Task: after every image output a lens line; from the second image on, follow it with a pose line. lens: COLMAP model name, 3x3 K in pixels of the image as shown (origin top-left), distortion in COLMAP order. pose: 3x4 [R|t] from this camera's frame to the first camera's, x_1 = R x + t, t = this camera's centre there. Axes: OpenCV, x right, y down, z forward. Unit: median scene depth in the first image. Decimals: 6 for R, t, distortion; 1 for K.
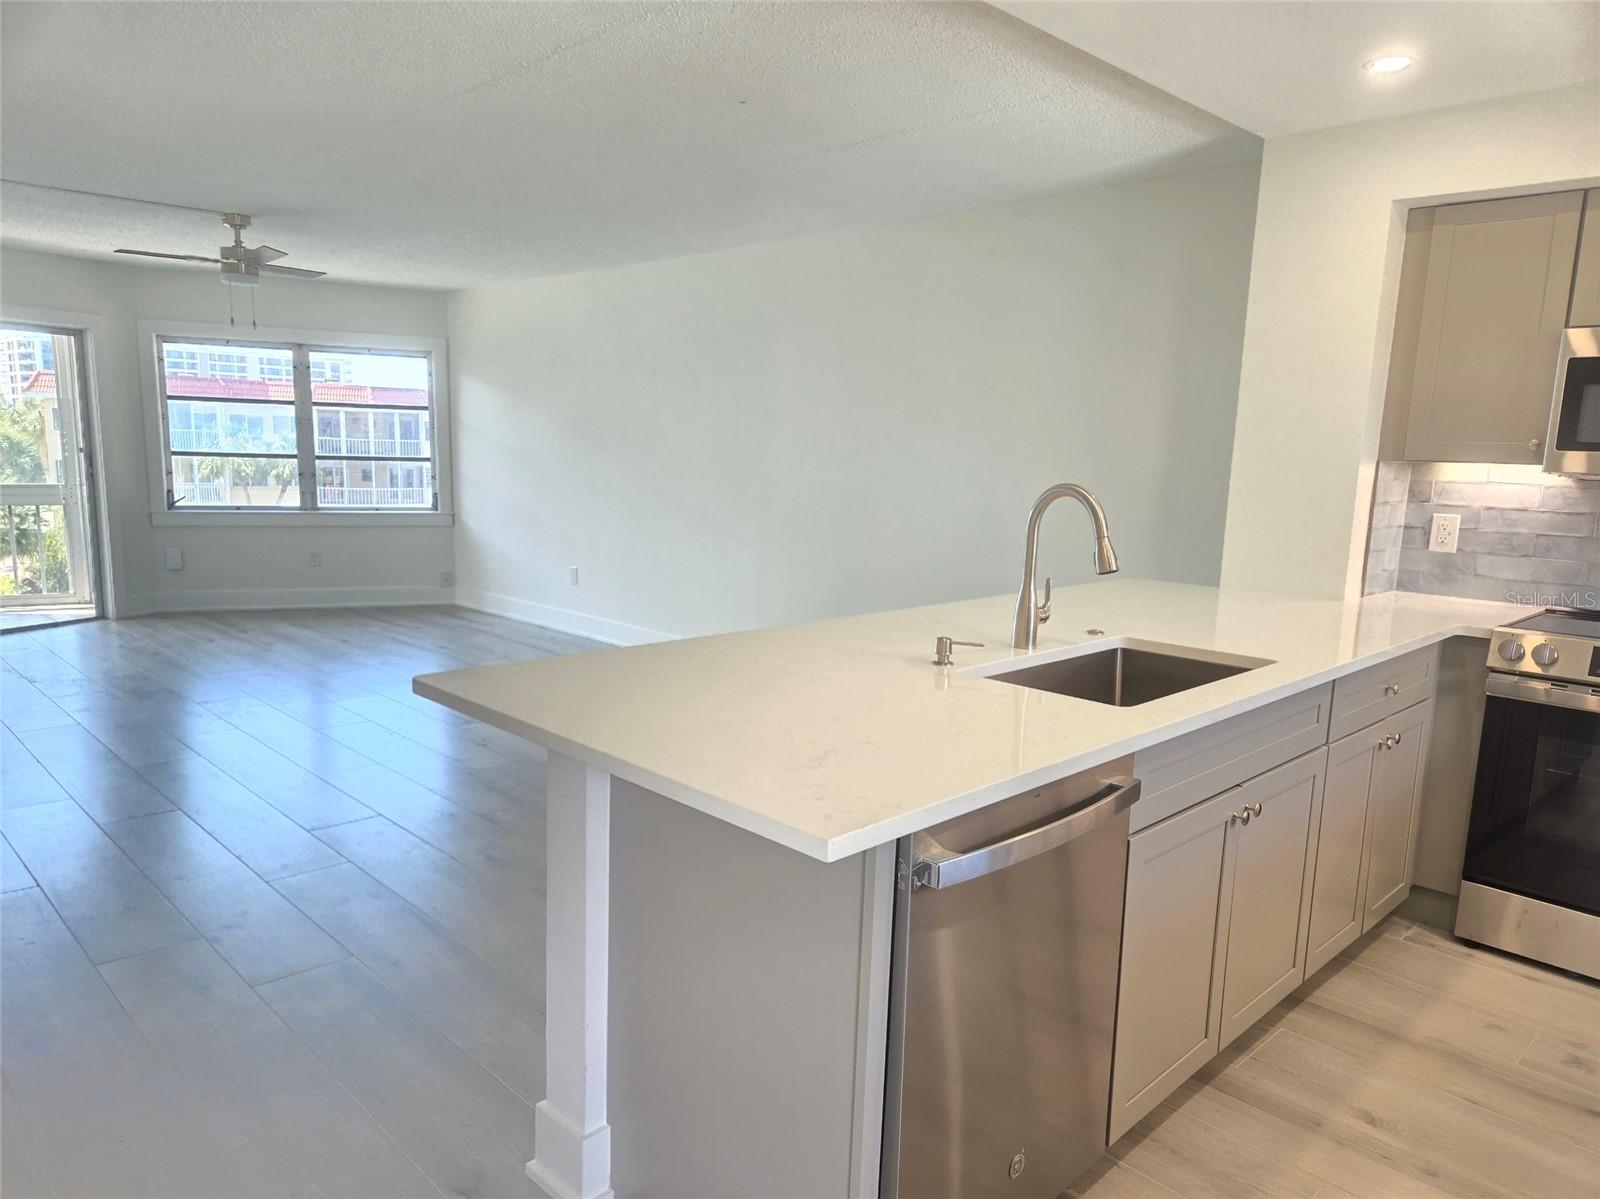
lens RADIAL K [[1079.0, 0, 791.2], [0, 1079.0, 621.0], [0, 0, 1]] dist [0.064040, -0.050242]
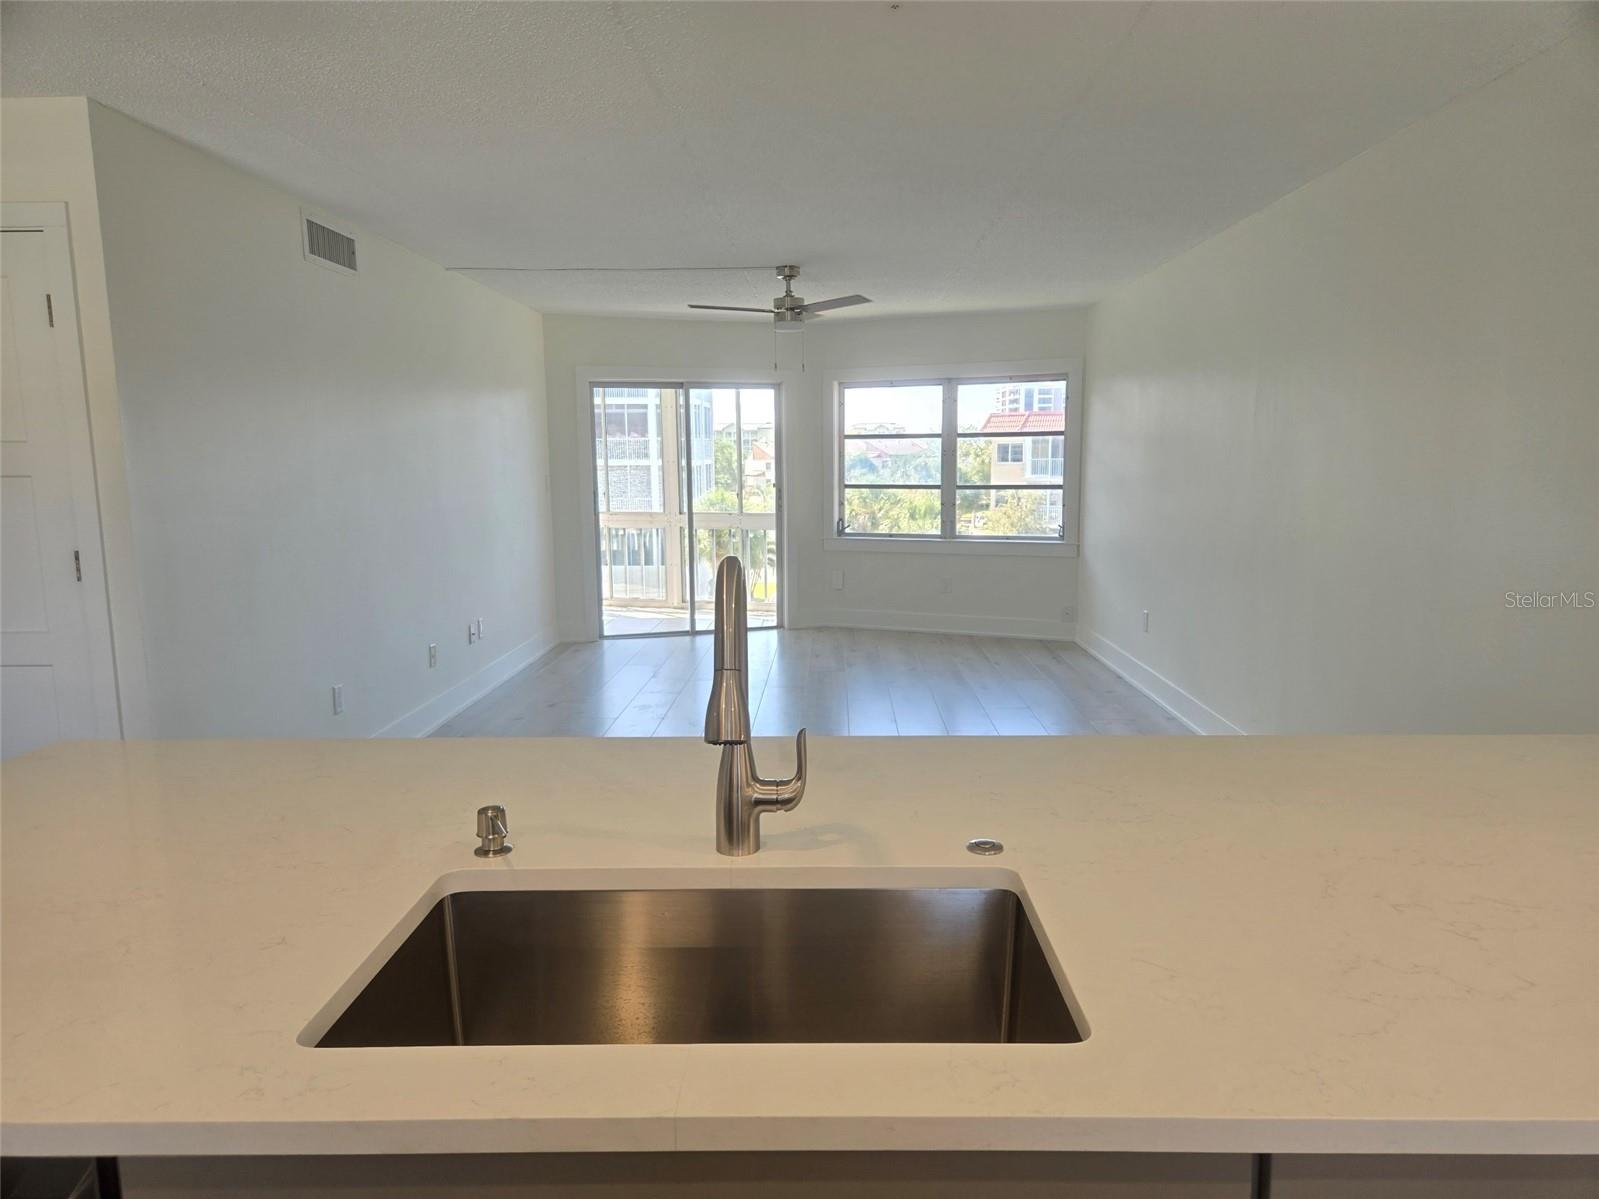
lens RADIAL K [[1065.4, 0, 799.8], [0, 1065.4, 624.5], [0, 0, 1]] dist [0.063963, -0.059727]
pose [[0.695234, 0.079462, -0.714378, 0.440825], [-0.089027, 0.995737, 0.024118, -0.074927], [0.713249, 0.046832, 0.699344, 0.457467]]
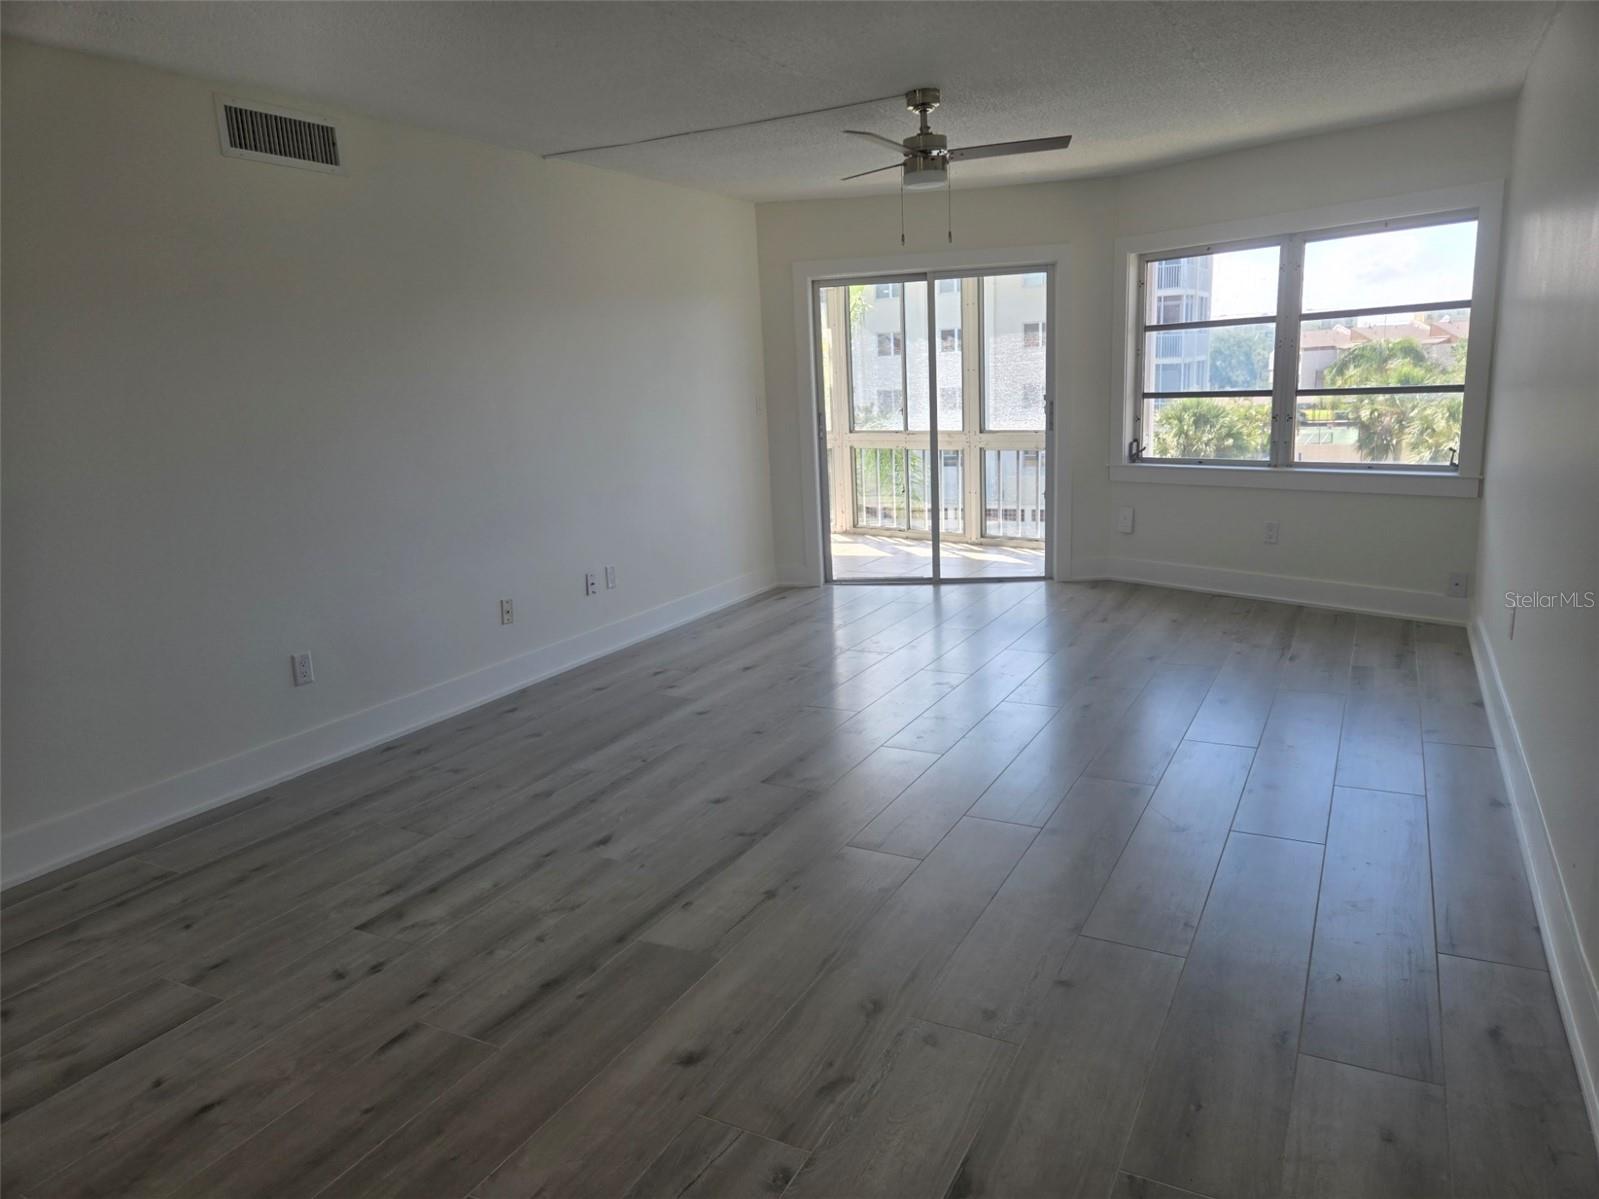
lens RADIAL K [[1051.7, 0, 808.5], [0, 1051.7, 615.2], [0, 0, 1]] dist [0.072709, -0.055456]
pose [[0.300256, 0.171913, -0.938239, 0.350341], [-0.099835, 0.983886, 0.148328, -0.181769], [0.948620, 0.049133, 0.312580, 1.123108]]
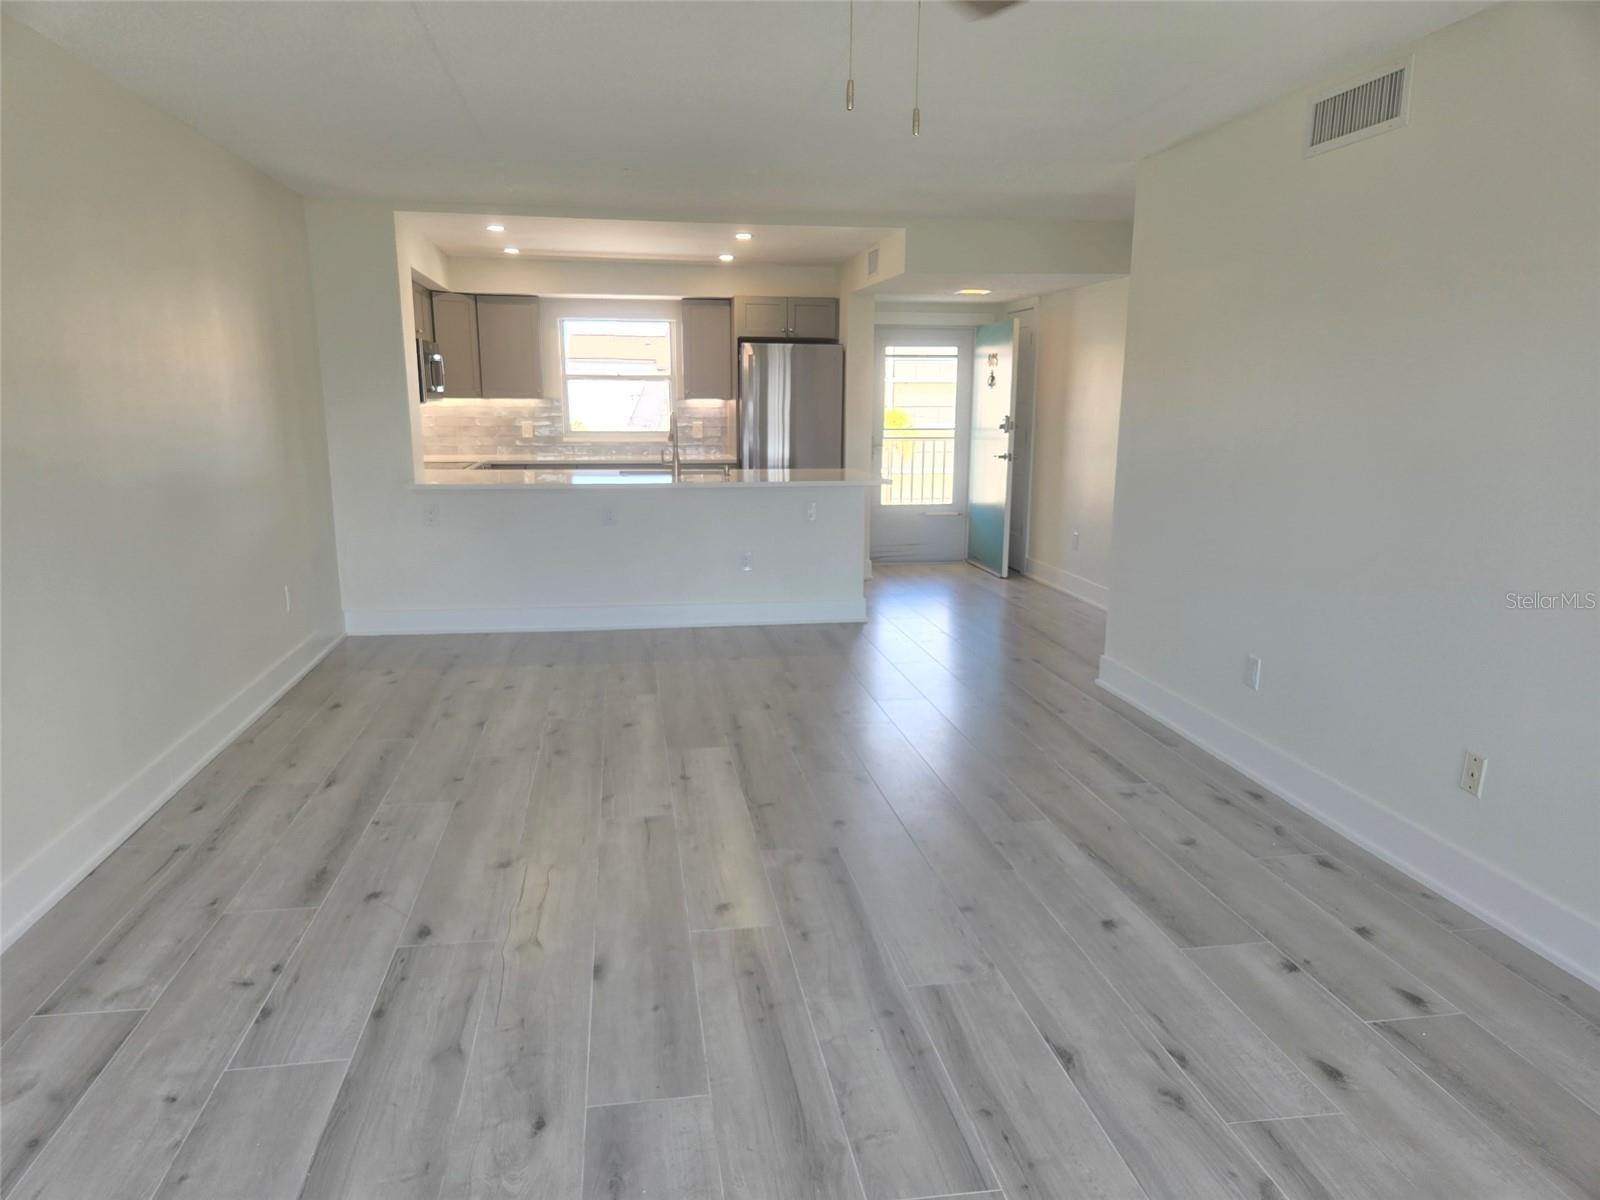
lens RADIAL K [[1061.3, 0, 790.4], [0, 1061.3, 618.8], [0, 0, 1]] dist [0.067333, -0.054684]
pose [[-0.817249, -0.150758, 0.556216, -1.085855], [0.067884, 0.933272, 0.352697, -0.394629], [-0.572272, 0.326000, -0.752482, 2.093878]]
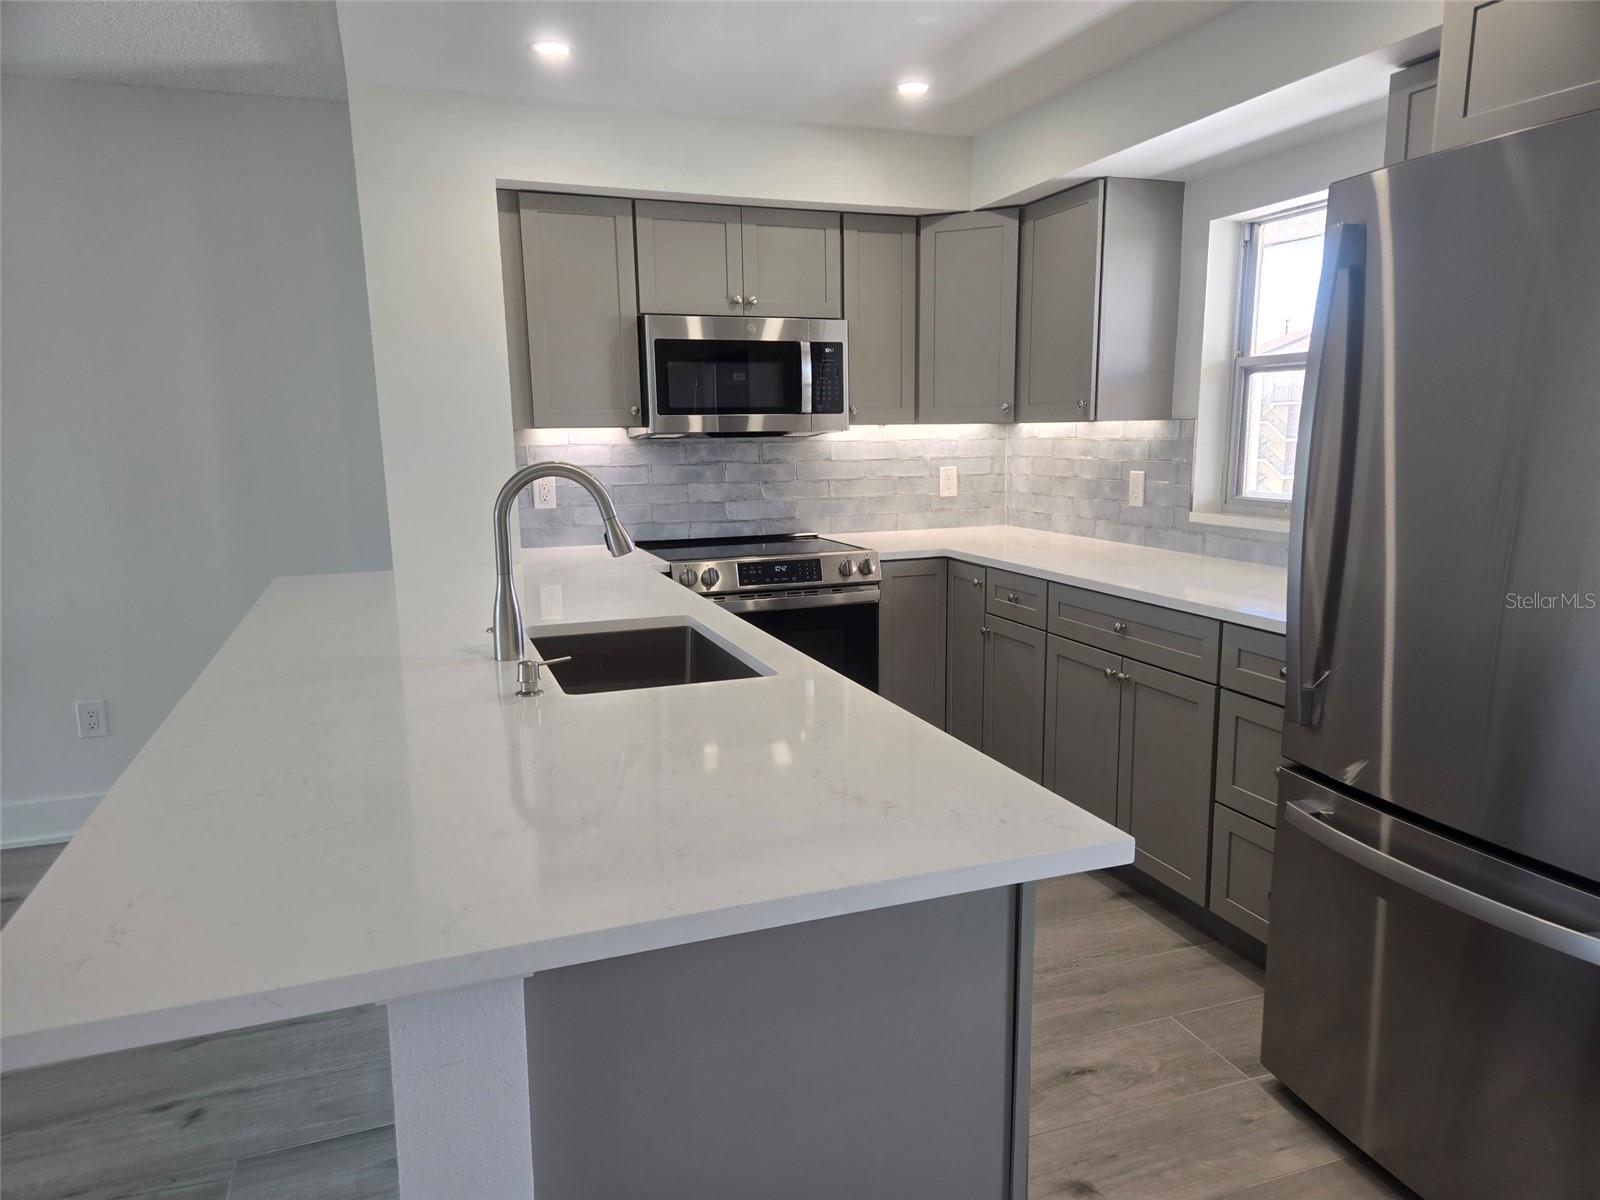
lens RADIAL K [[1072.0, 0, 825.3], [0, 1072.0, 620.4], [0, 0, 1]] dist [0.070549, -0.058478]
pose [[0.390745, -0.197932, 0.898967, -0.317057], [0.173064, 0.974989, 0.139446, -0.057243], [-0.904084, 0.101091, 0.415227, 0.304079]]
